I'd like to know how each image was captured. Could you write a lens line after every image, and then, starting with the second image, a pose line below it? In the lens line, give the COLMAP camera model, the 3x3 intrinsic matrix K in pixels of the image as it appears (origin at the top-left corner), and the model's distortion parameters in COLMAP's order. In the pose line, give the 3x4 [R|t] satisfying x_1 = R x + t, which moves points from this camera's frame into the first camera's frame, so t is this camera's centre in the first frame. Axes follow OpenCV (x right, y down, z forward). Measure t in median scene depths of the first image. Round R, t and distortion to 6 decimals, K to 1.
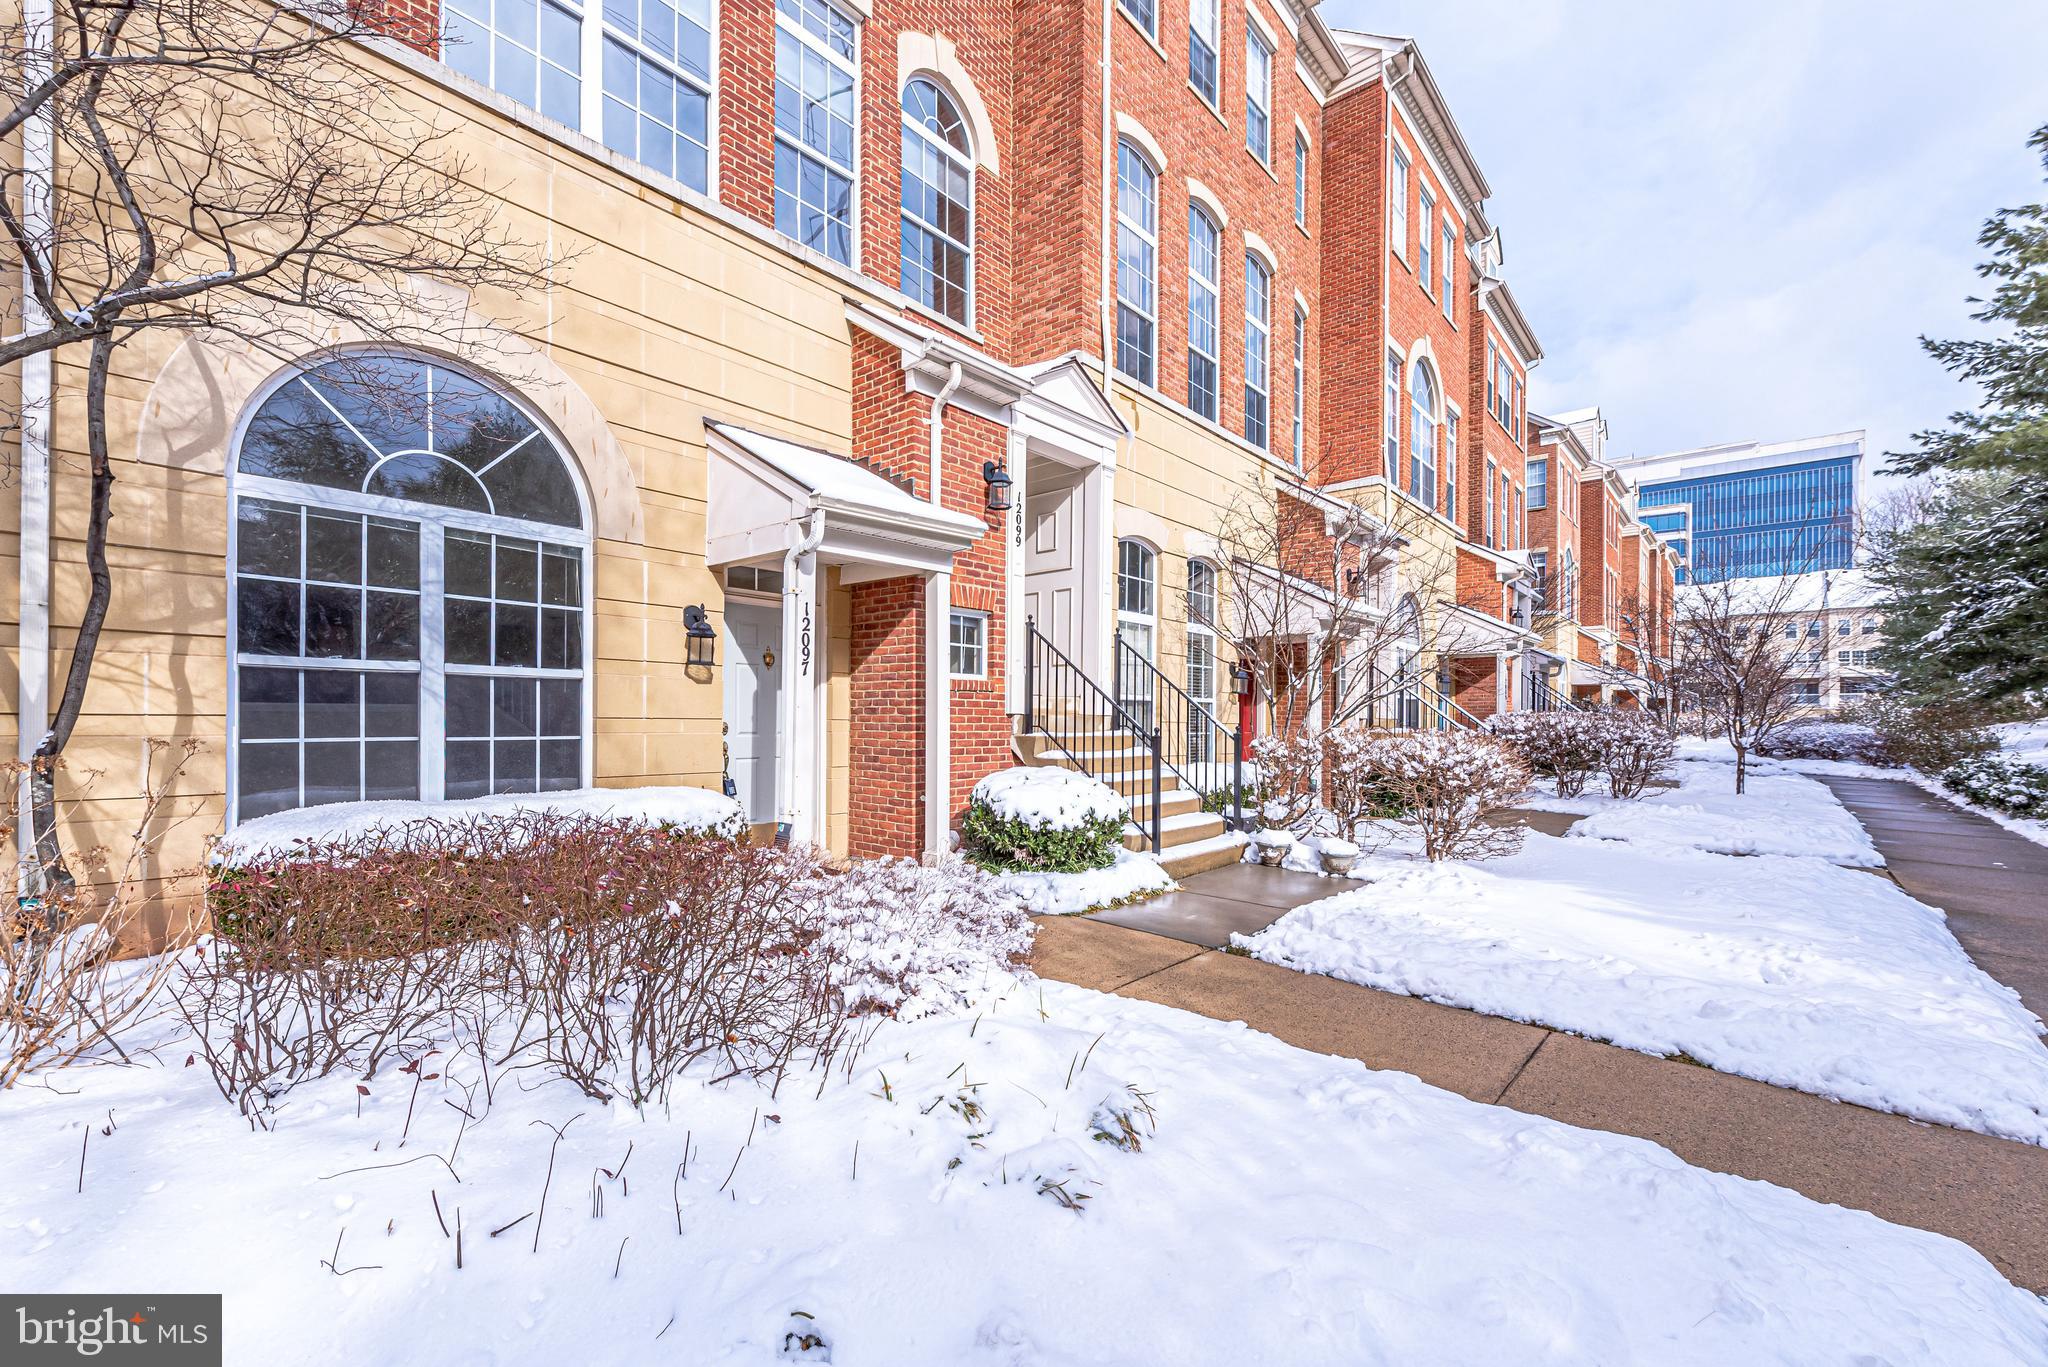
lens RADIAL K [[807.5, 0, 1016.8], [0, 807.5, 717.9], [0, 0, 1]] dist [0.010125, -0.001134]
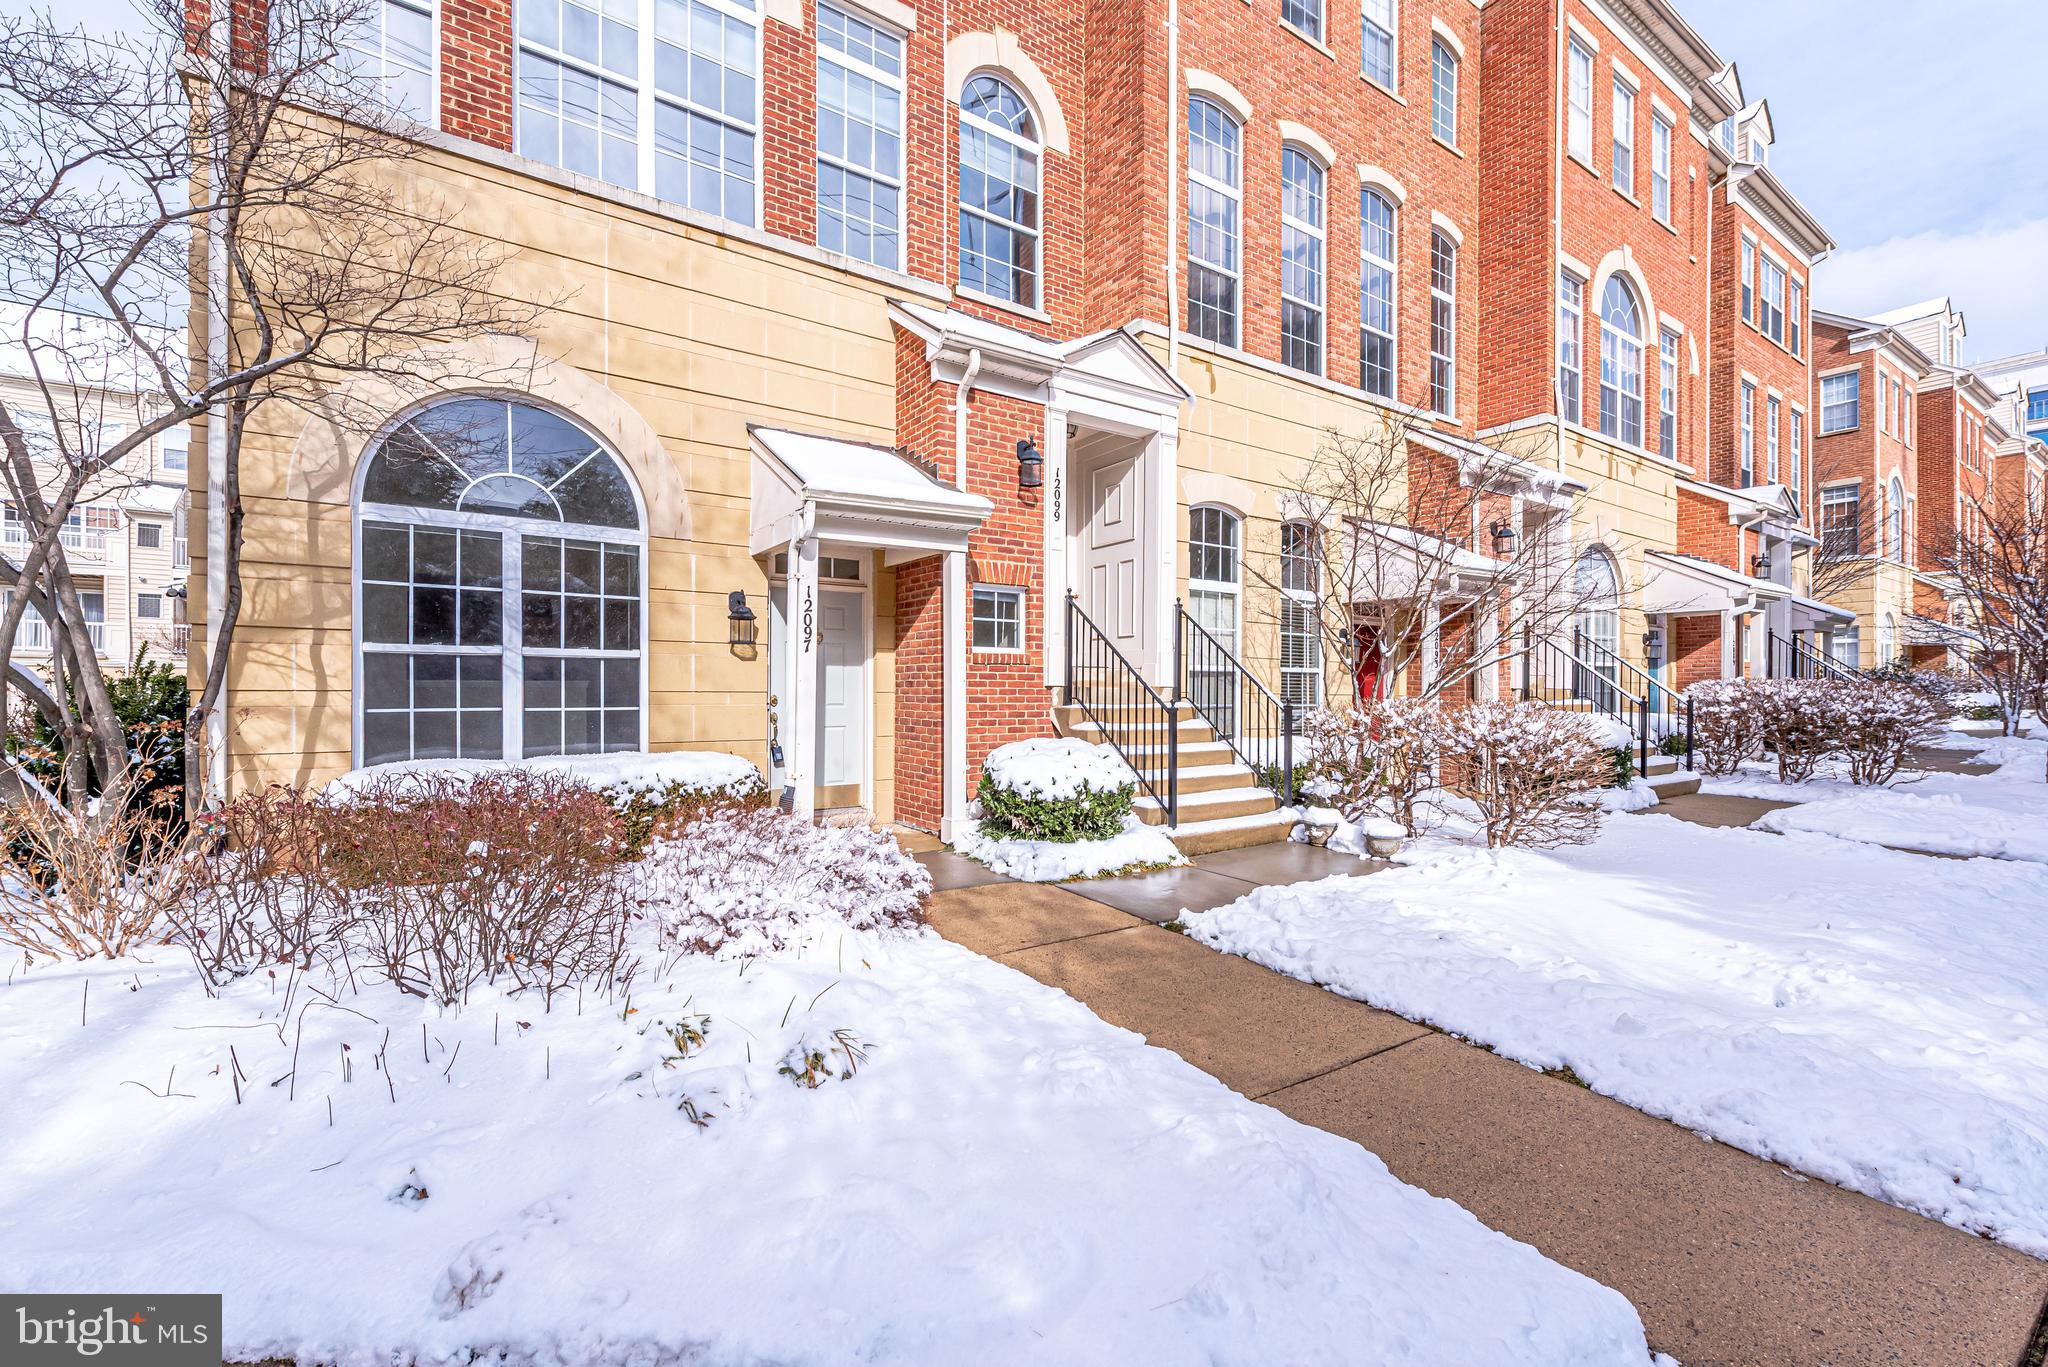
lens RADIAL K [[807.5, 0, 1027.4], [0, 807.5, 691.5], [0, 0, 1]] dist [0.010125, -0.001134]
pose [[0.969903, -0.004067, -0.243457, 0.251434], [0.004399, 0.999990, 0.000821, 0.001356], [0.243451, -0.001867, 0.969911, 0.006058]]
